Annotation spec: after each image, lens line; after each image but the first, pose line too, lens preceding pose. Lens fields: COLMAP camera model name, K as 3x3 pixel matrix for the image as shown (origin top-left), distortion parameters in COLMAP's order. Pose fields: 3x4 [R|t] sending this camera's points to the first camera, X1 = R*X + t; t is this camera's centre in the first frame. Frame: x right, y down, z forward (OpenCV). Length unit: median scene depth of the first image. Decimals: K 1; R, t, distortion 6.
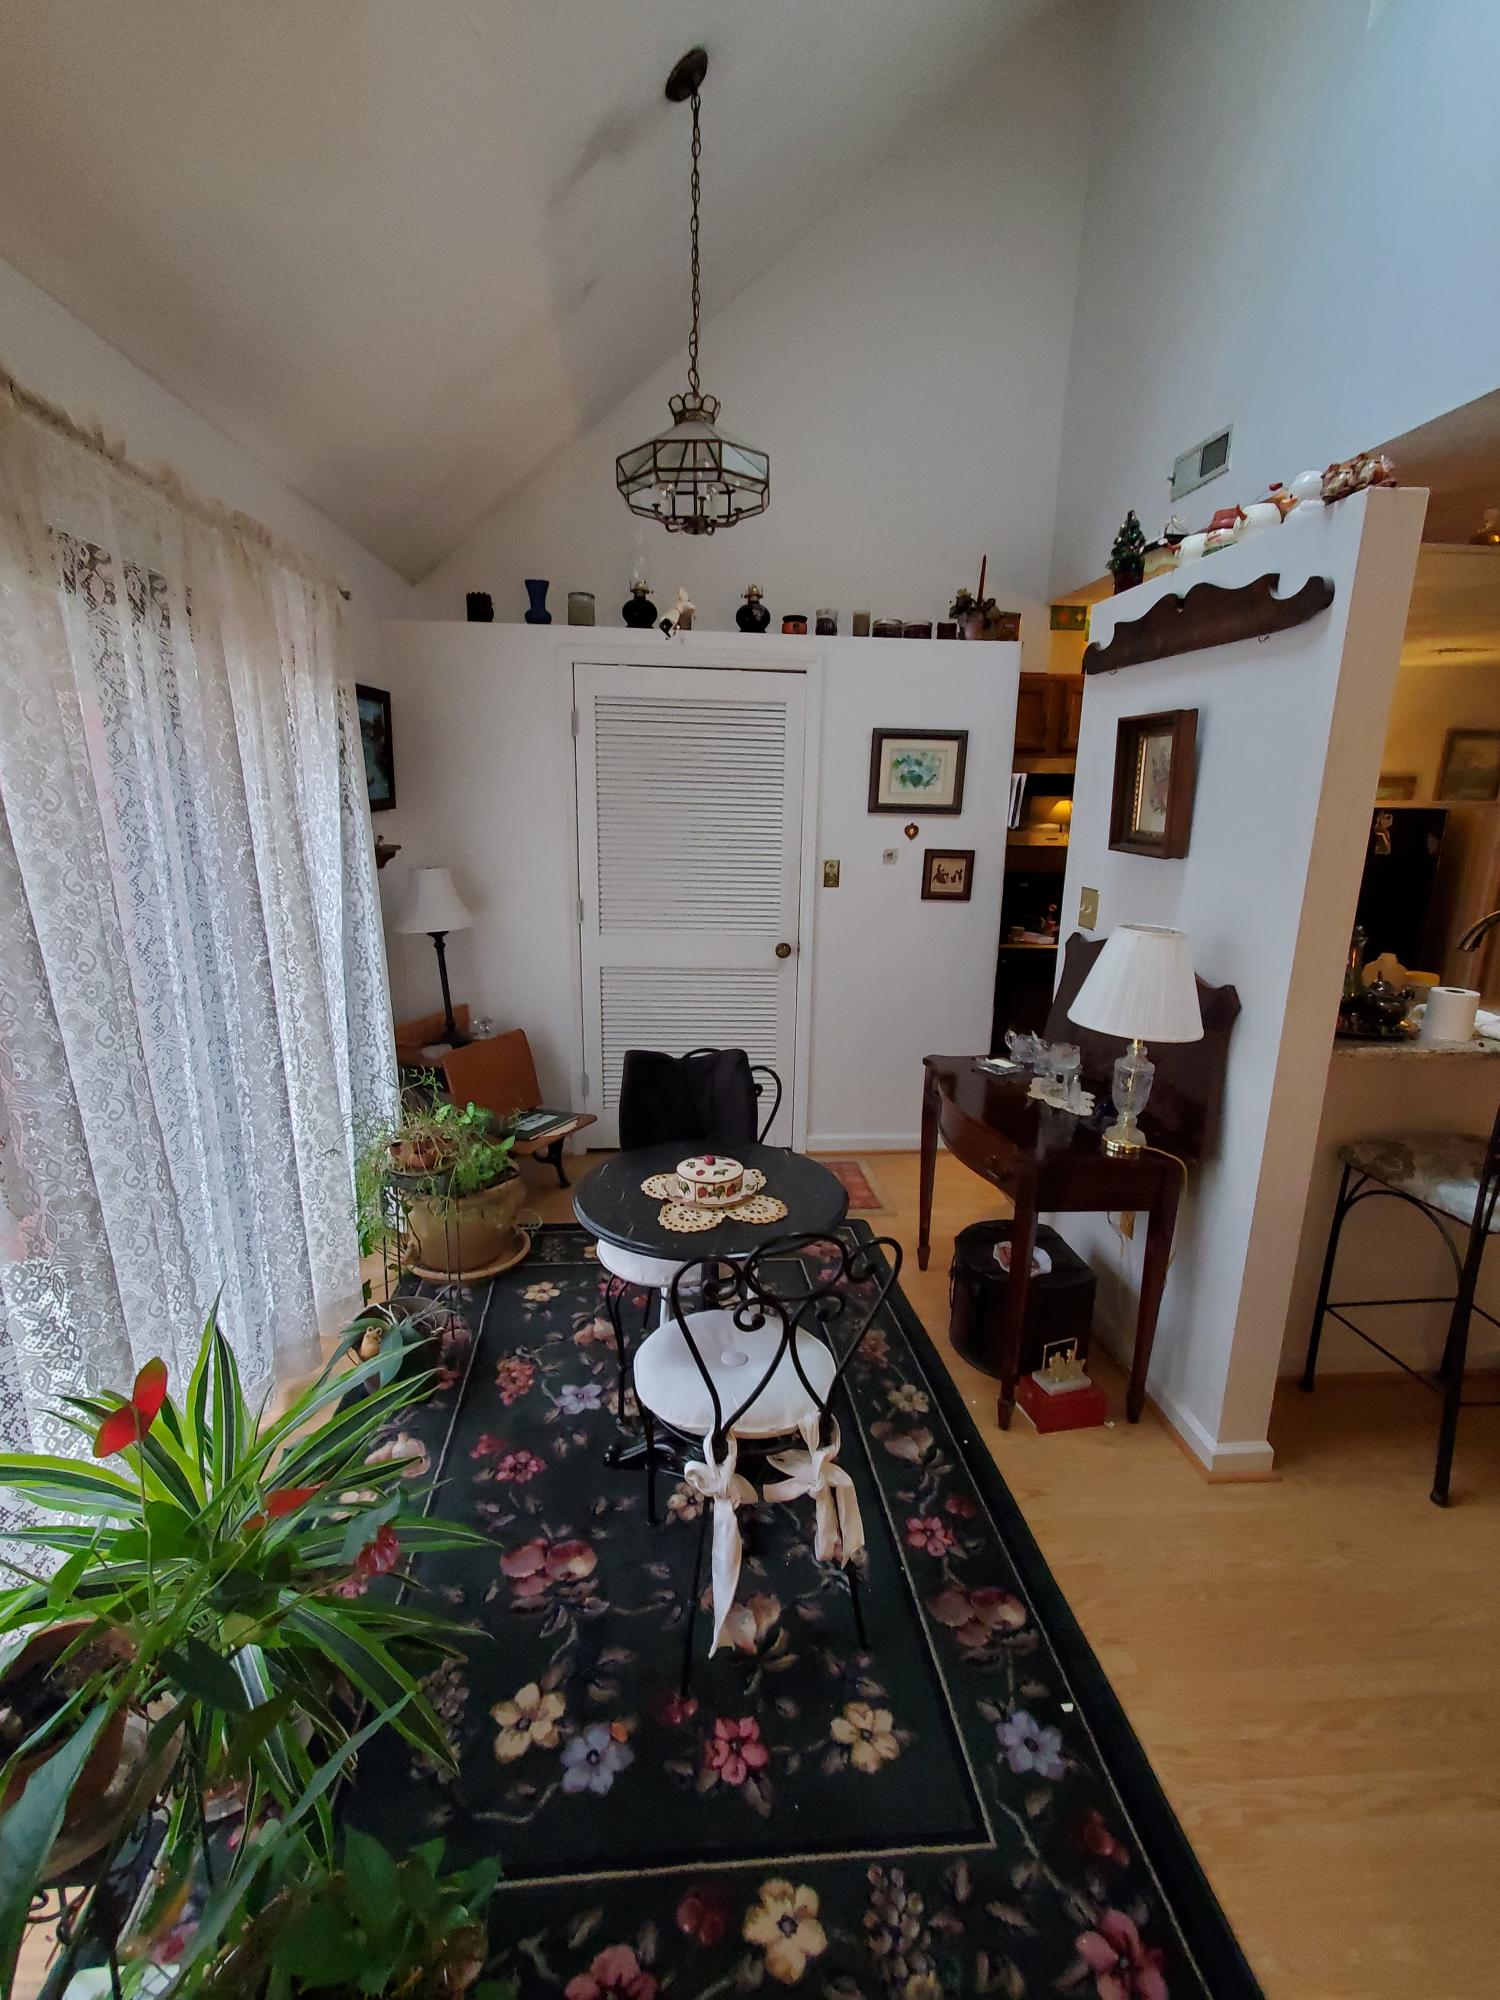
lens RADIAL K [[991.1, 0, 750.0], [0, 991.1, 1000.0], [0, 0, 1]] dist [0.000475, 0.000005]
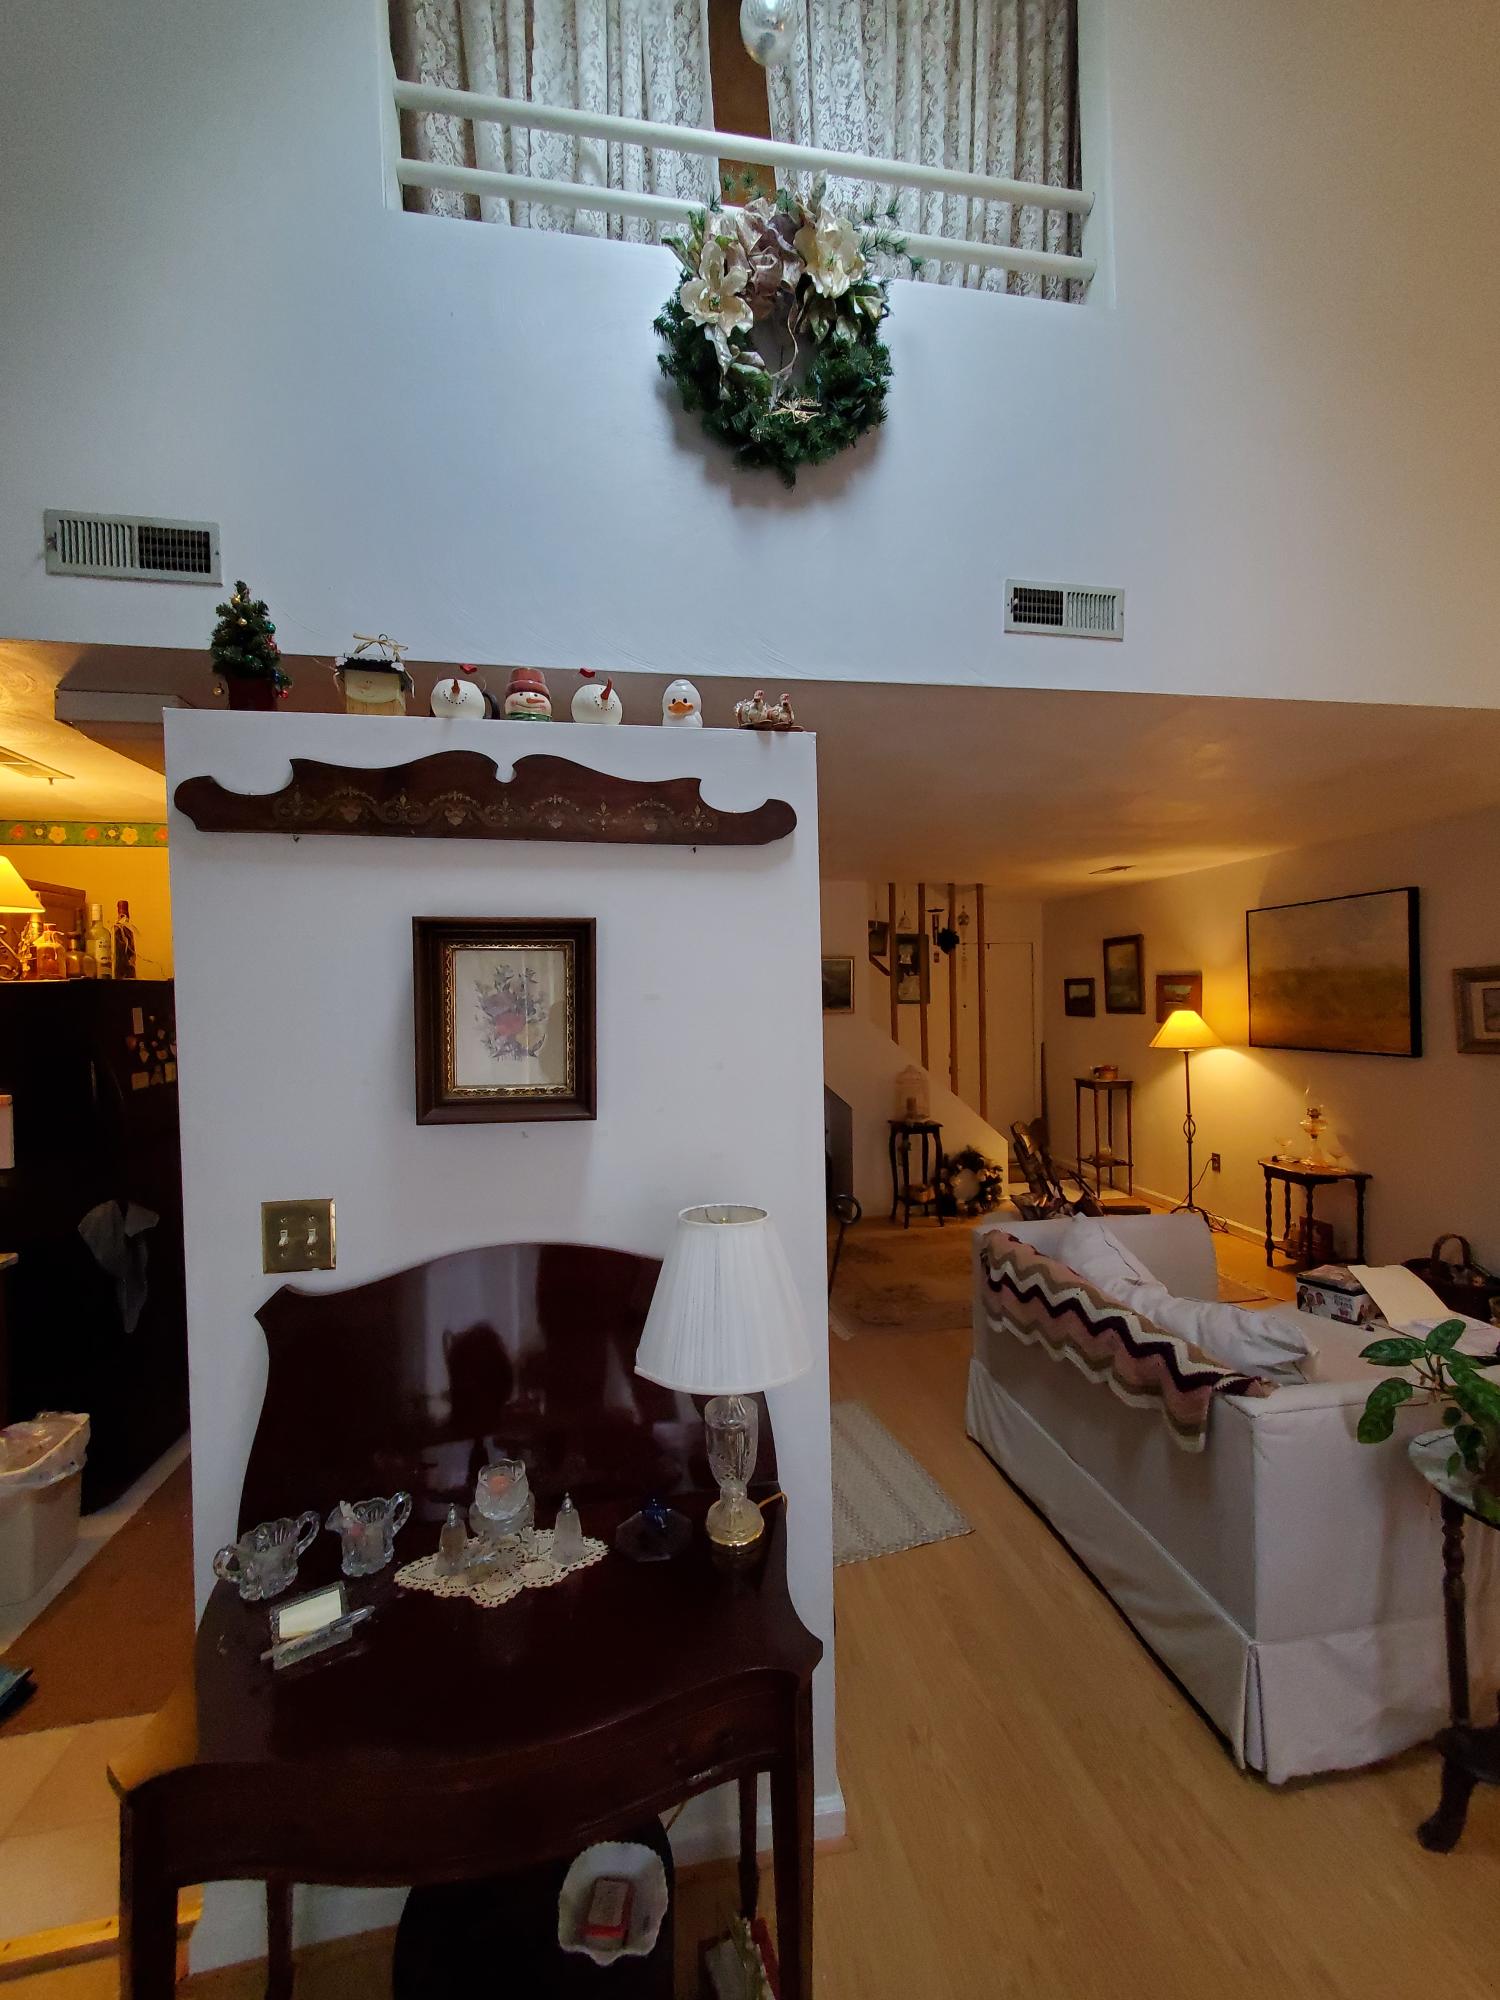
lens RADIAL K [[771.2, 0, 750.0], [0, 771.2, 1000.0], [0, 0, 1]] dist [0.000751, 0.000066]
pose [[-0.075218, -0.032927, 0.996623, -0.131633], [0.219341, 0.974430, 0.048749, -0.213793], [-0.972744, 0.222268, -0.066072, 0.844782]]
